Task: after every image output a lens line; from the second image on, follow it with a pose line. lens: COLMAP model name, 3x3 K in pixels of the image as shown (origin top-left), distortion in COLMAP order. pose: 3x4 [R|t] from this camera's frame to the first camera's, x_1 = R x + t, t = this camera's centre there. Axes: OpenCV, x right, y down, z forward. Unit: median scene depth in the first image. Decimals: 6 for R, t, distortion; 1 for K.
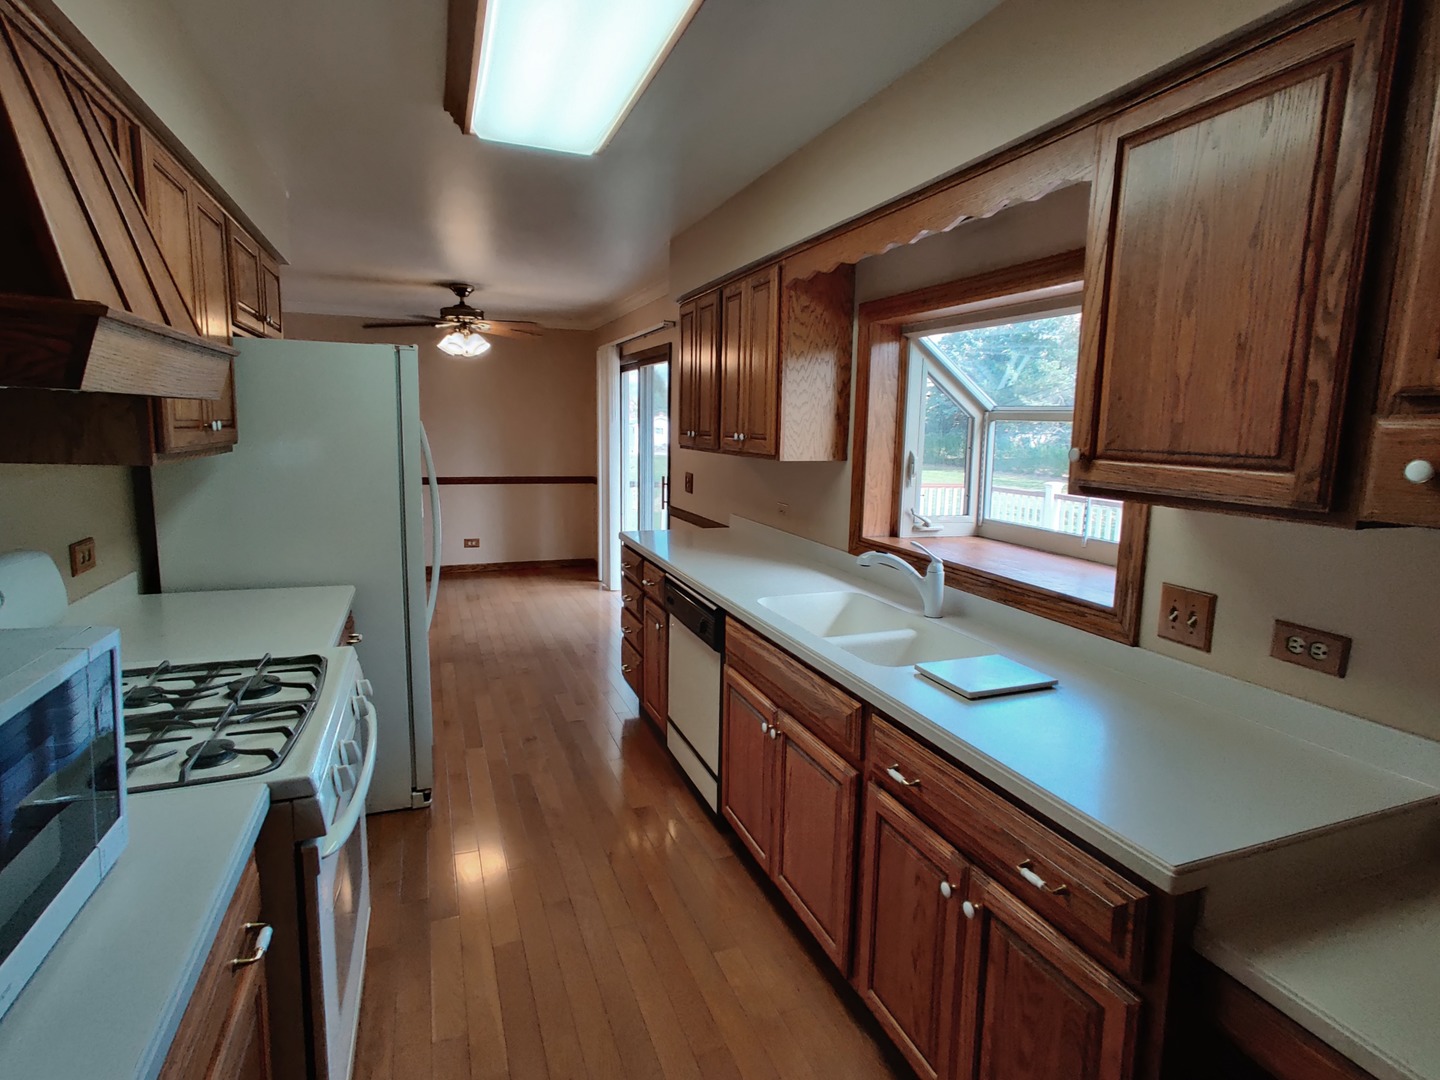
lens RADIAL K [[756.8, 0, 718.3], [0, 756.8, 529.3], [0, 0, 1]] dist [-0.040319, 0.042399]
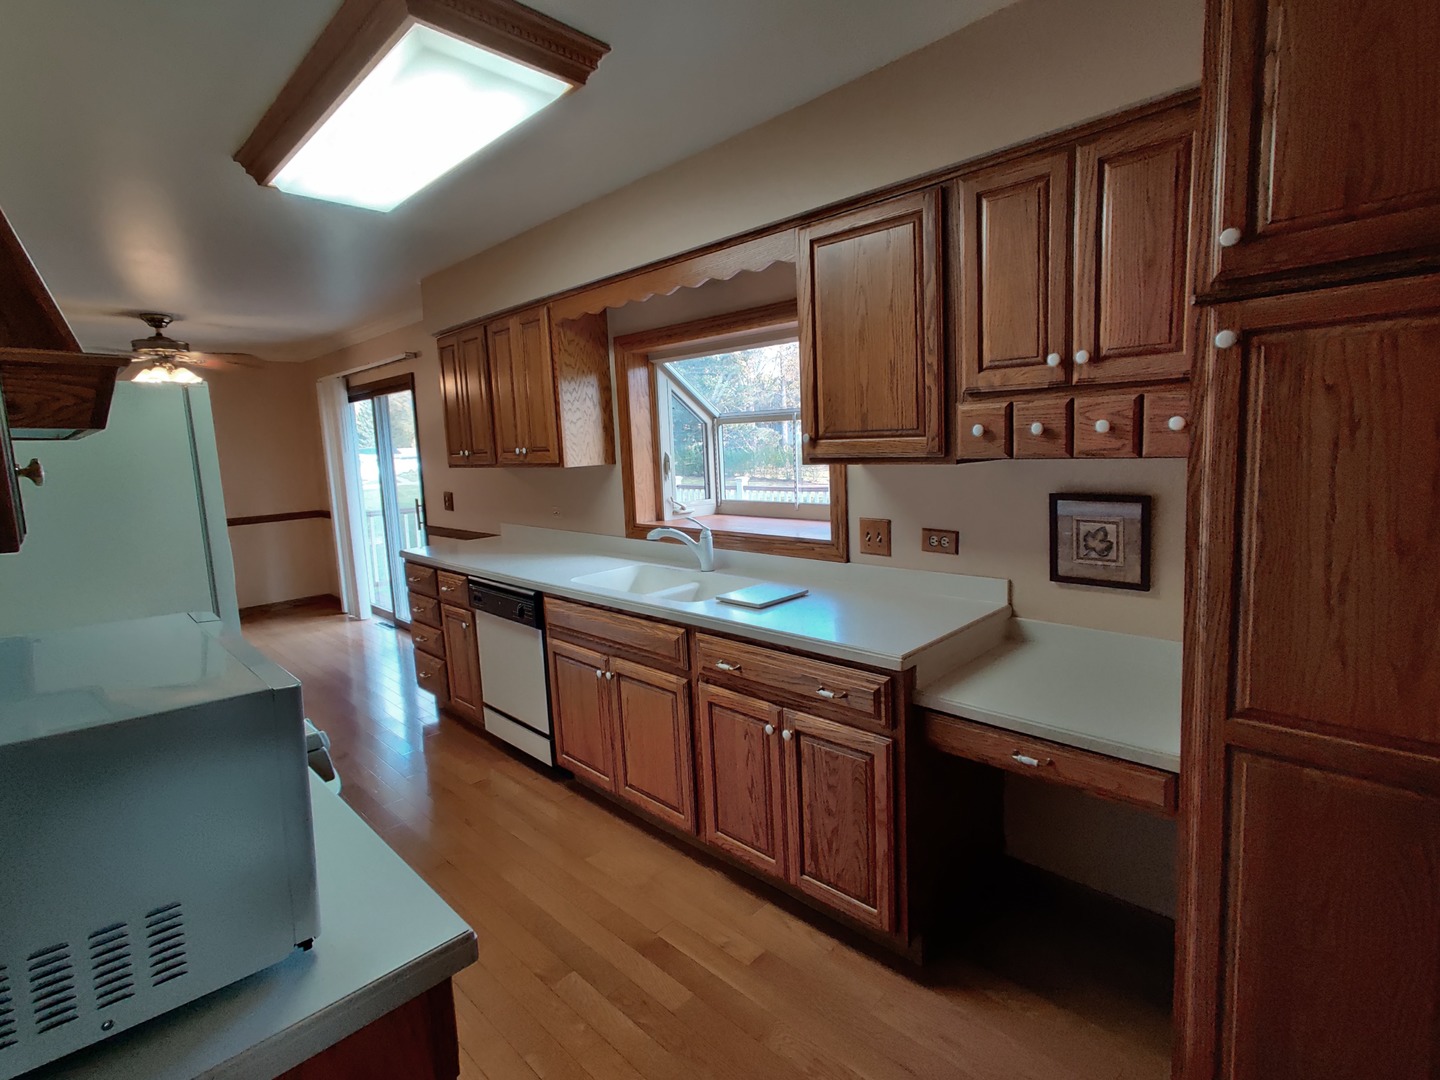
lens RADIAL K [[679.6, 0, 739.5], [0, 679.6, 521.0], [0, 0, 1]] dist [-0.000540, 0.000464]
pose [[0.911043, -0.112822, 0.396575, -0.132411], [0.120149, 0.992735, 0.006409, 0.026408], [-0.394417, 0.041809, 0.917980, -0.133913]]
